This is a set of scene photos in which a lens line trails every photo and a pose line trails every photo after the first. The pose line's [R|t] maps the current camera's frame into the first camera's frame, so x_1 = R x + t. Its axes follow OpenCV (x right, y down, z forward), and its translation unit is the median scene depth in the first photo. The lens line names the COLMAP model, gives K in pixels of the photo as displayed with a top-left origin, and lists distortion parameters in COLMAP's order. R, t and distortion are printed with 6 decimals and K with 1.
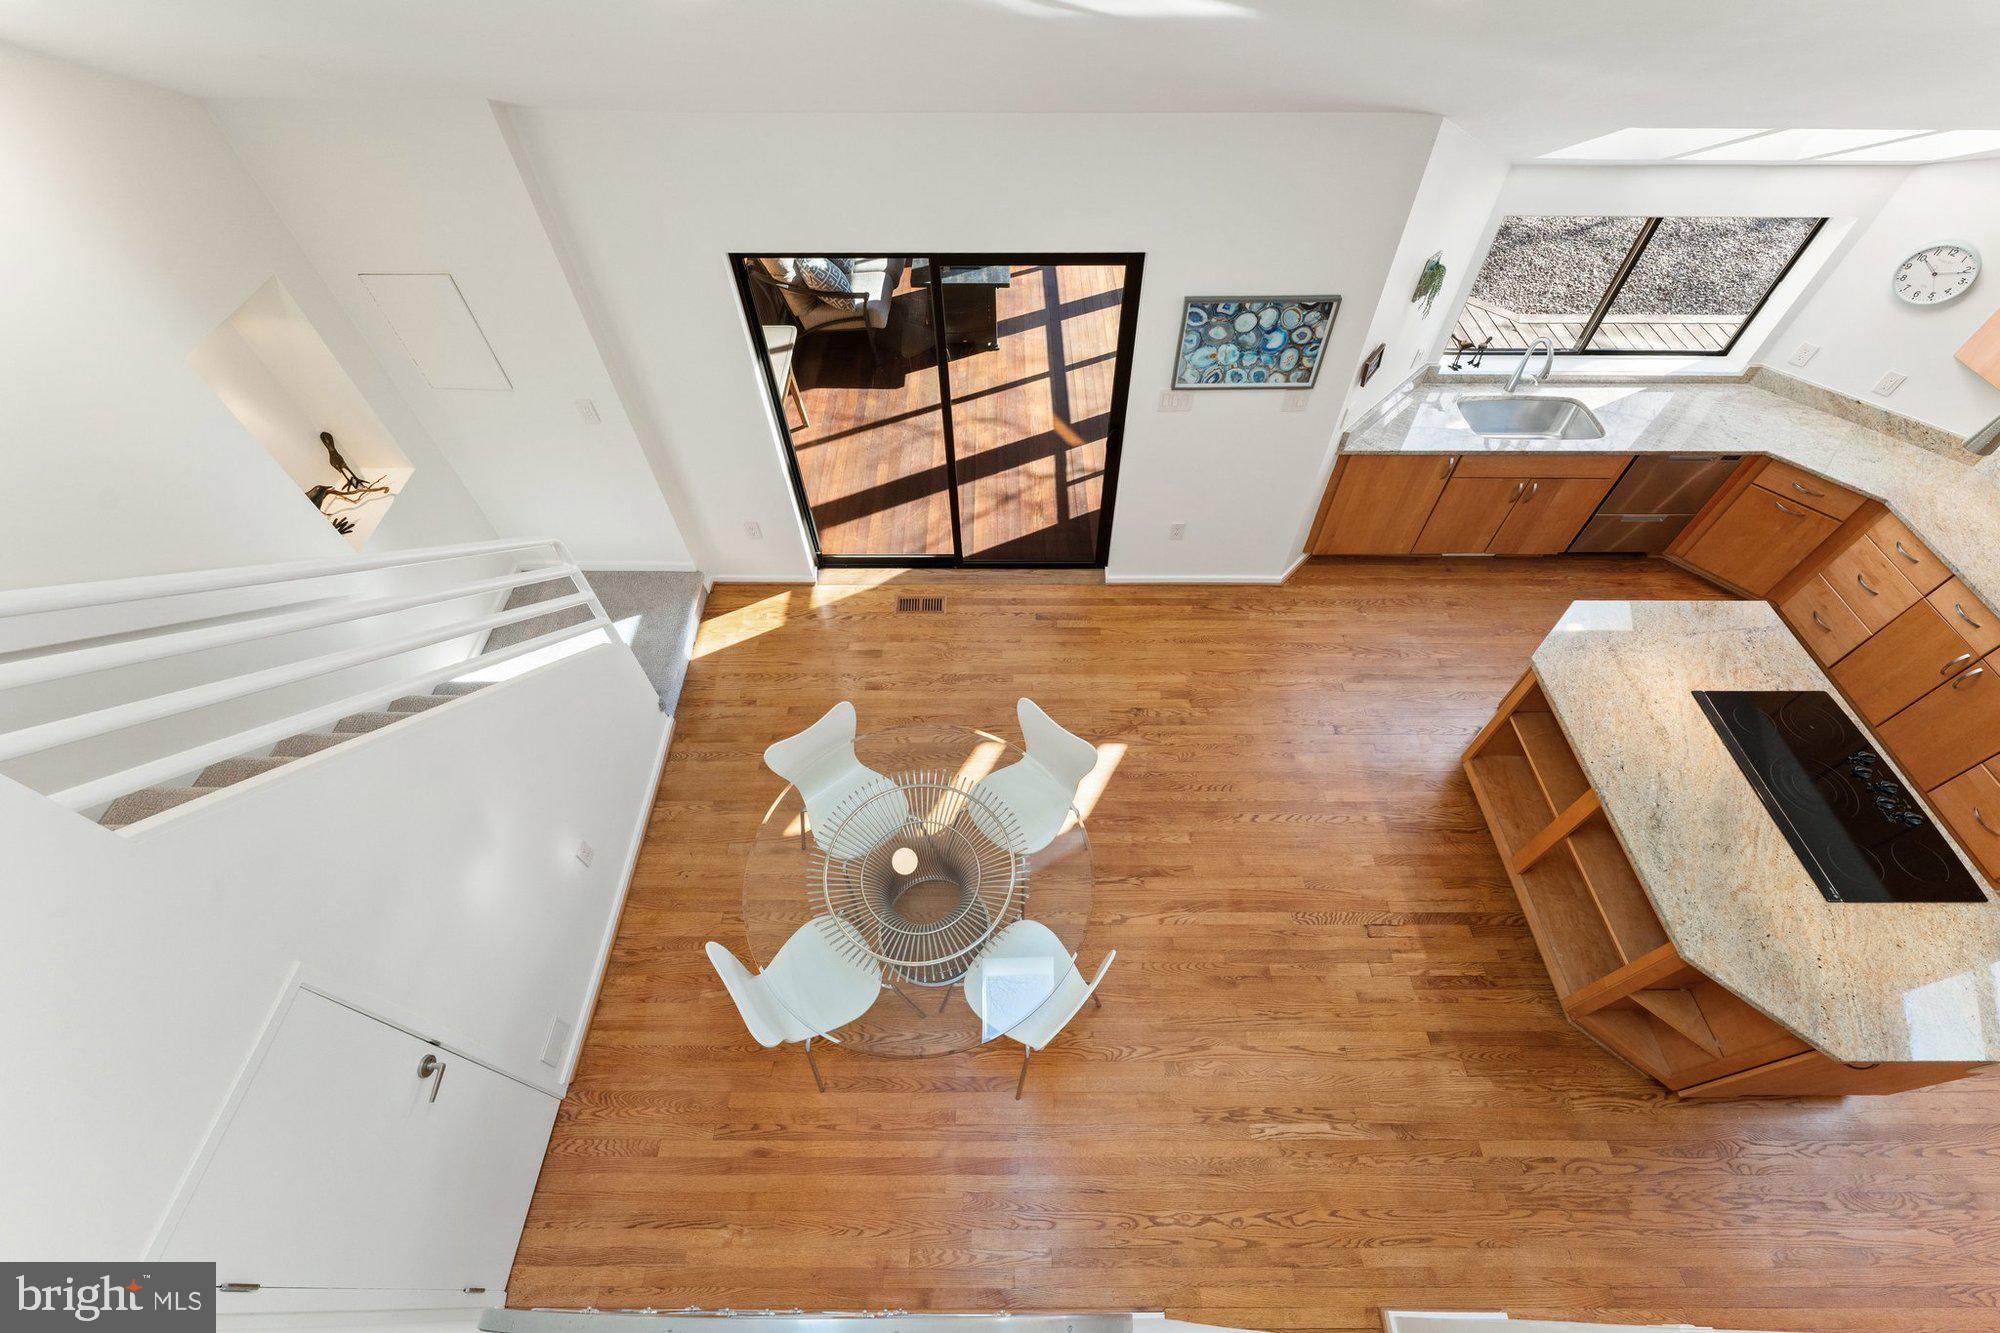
lens RADIAL K [[803.5, 0, 1007.1], [0, 803.5, 659.4], [0, 0, 1]] dist [-0.008581, 0.002381]
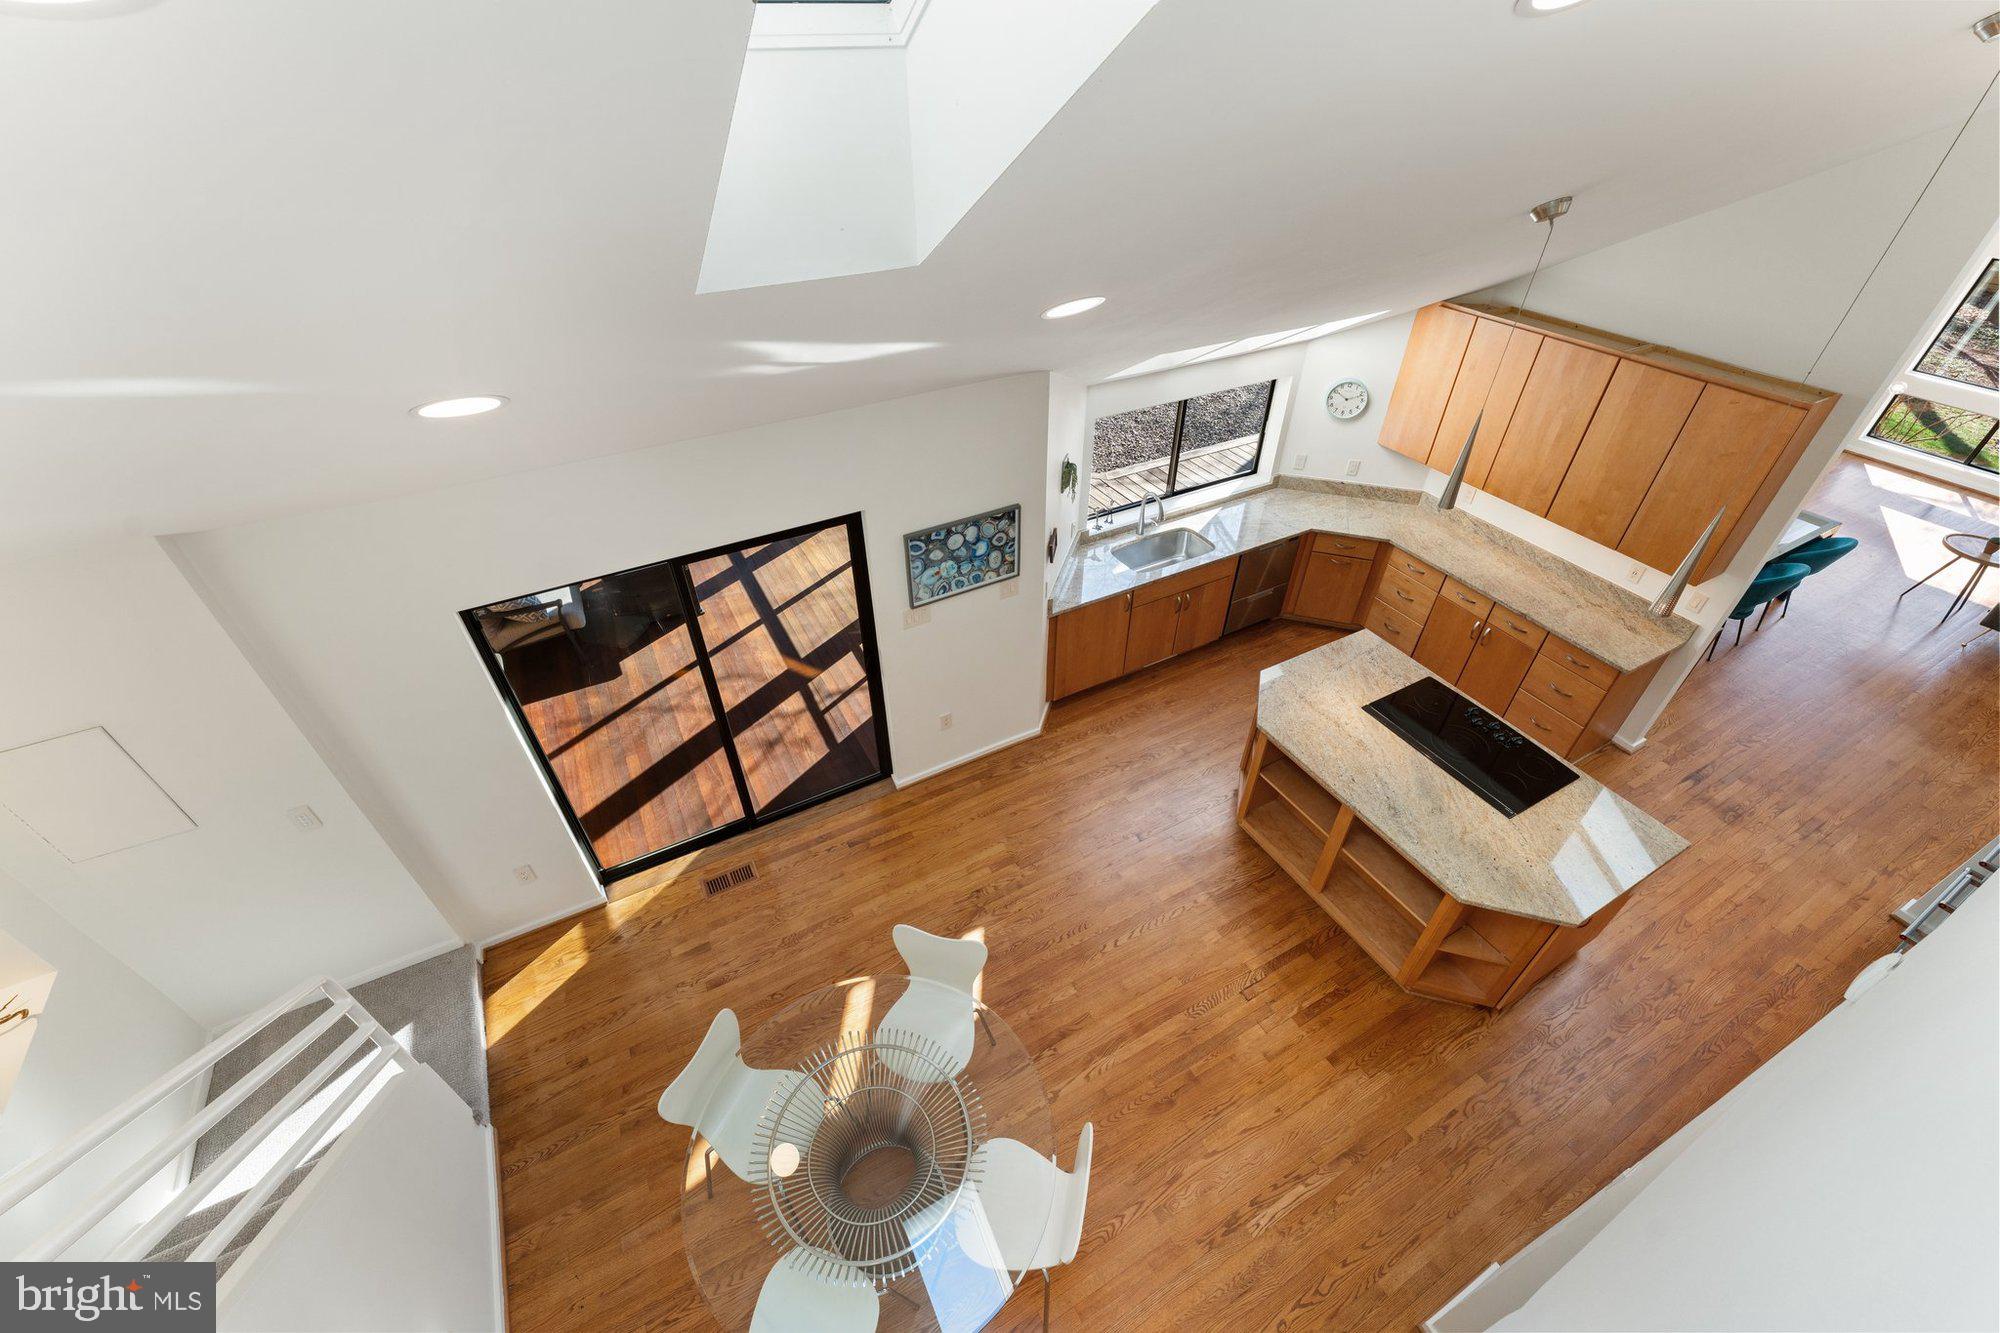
lens RADIAL K [[803.5, 0, 990.1], [0, 803.5, 665.5], [0, 0, 1]] dist [-0.008581, 0.002381]
pose [[0.877226, -0.300781, 0.374174, -0.139657], [0.376666, 0.914453, -0.147983, -0.051019], [-0.297654, 0.270753, 0.915475, -0.047557]]
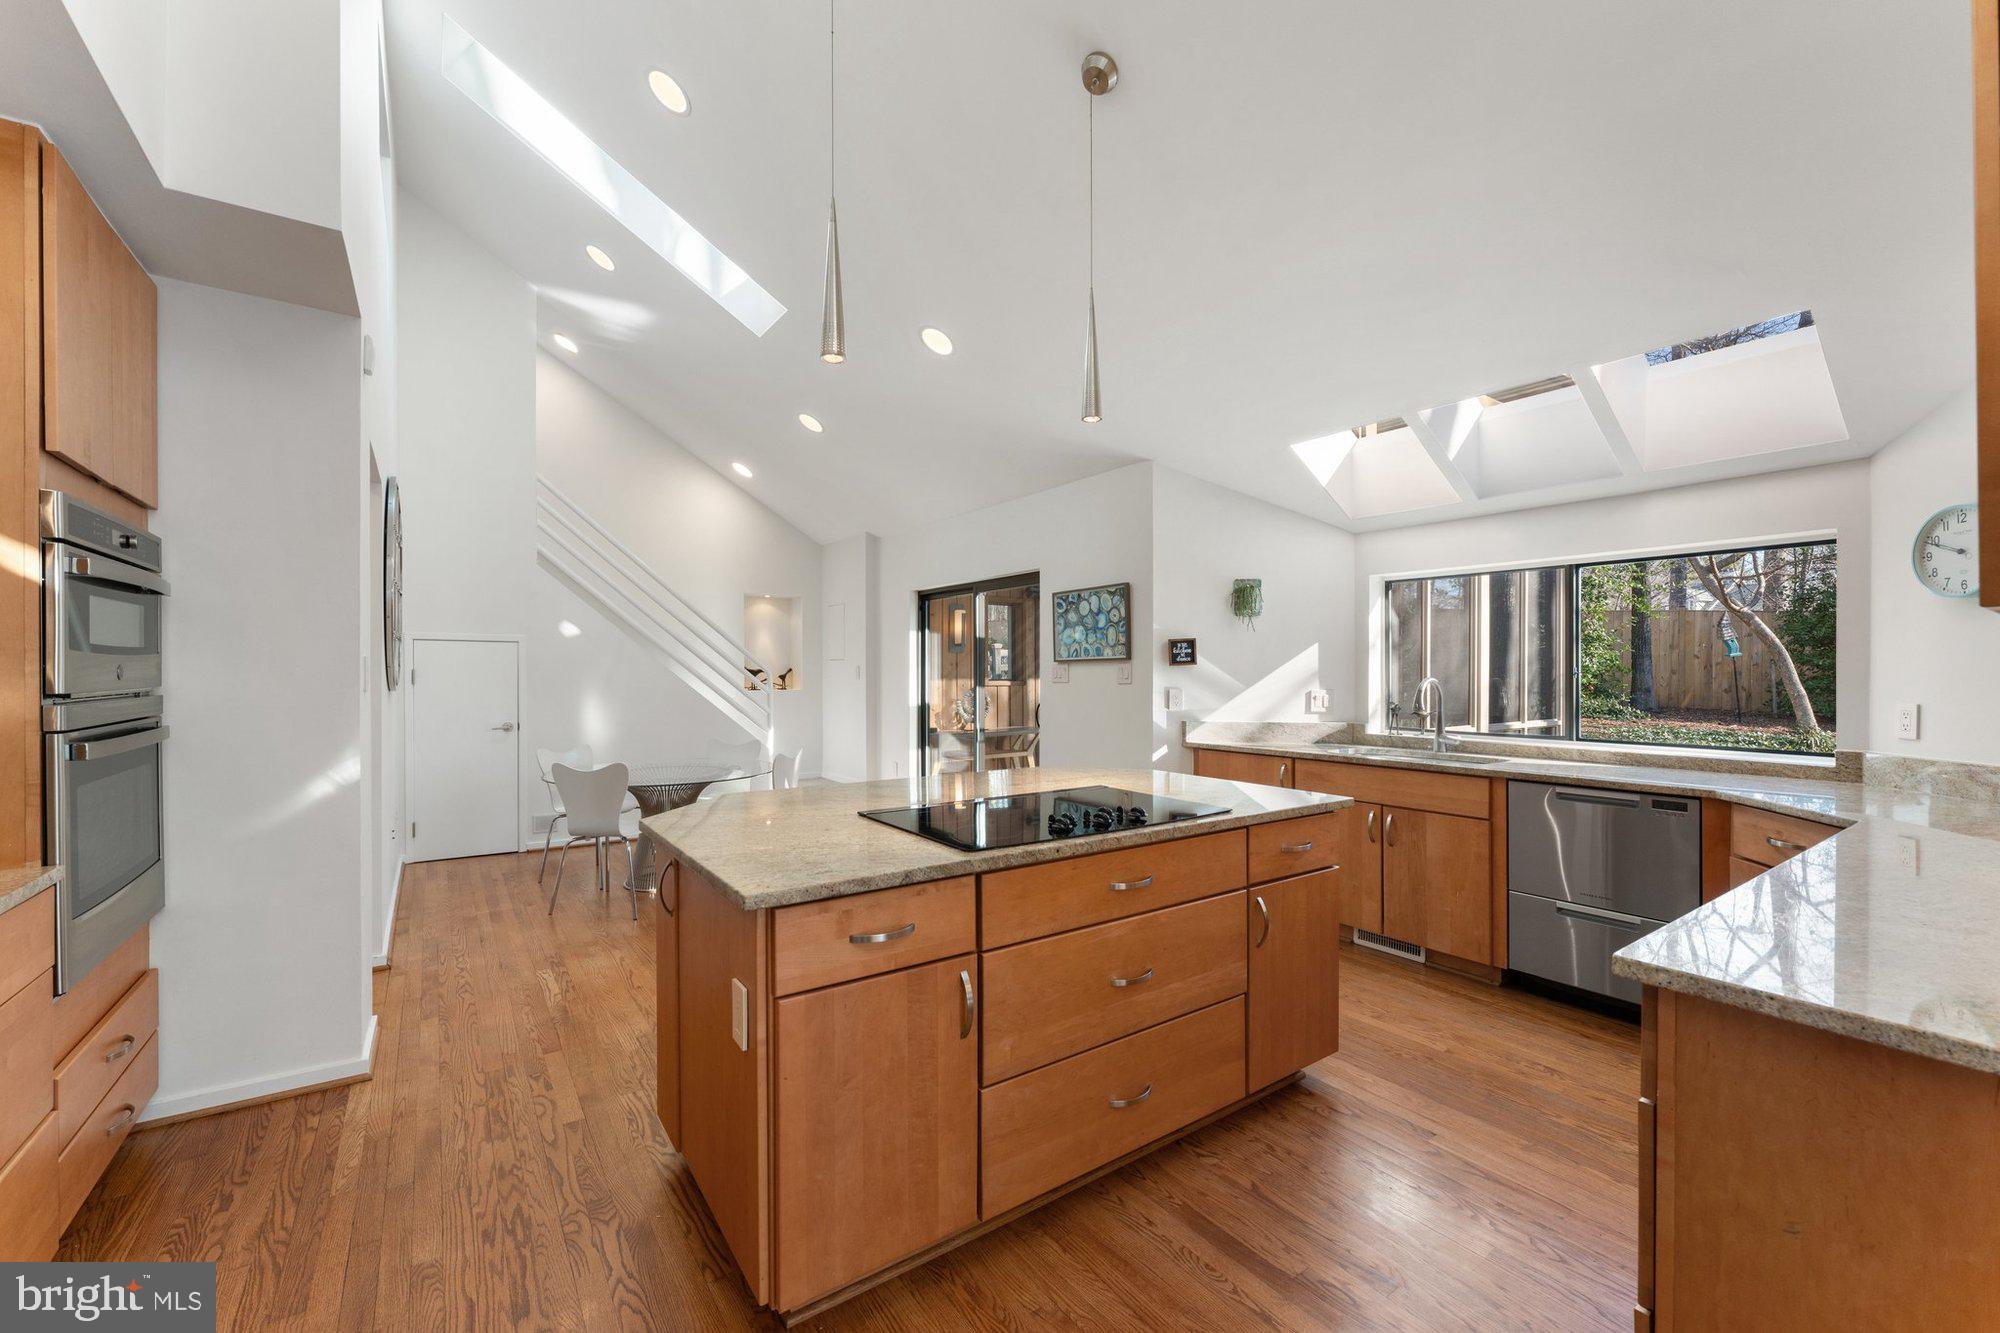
lens RADIAL K [[803.5, 0, 999.0], [0, 803.5, 679.7], [0, 0, 1]] dist [-0.008581, 0.002381]
pose [[0.573655, 0.010454, -0.819030, 1.200973], [-0.649190, 0.615537, -0.446841, 0.331518], [0.499472, 0.788038, 0.359893, 0.464801]]
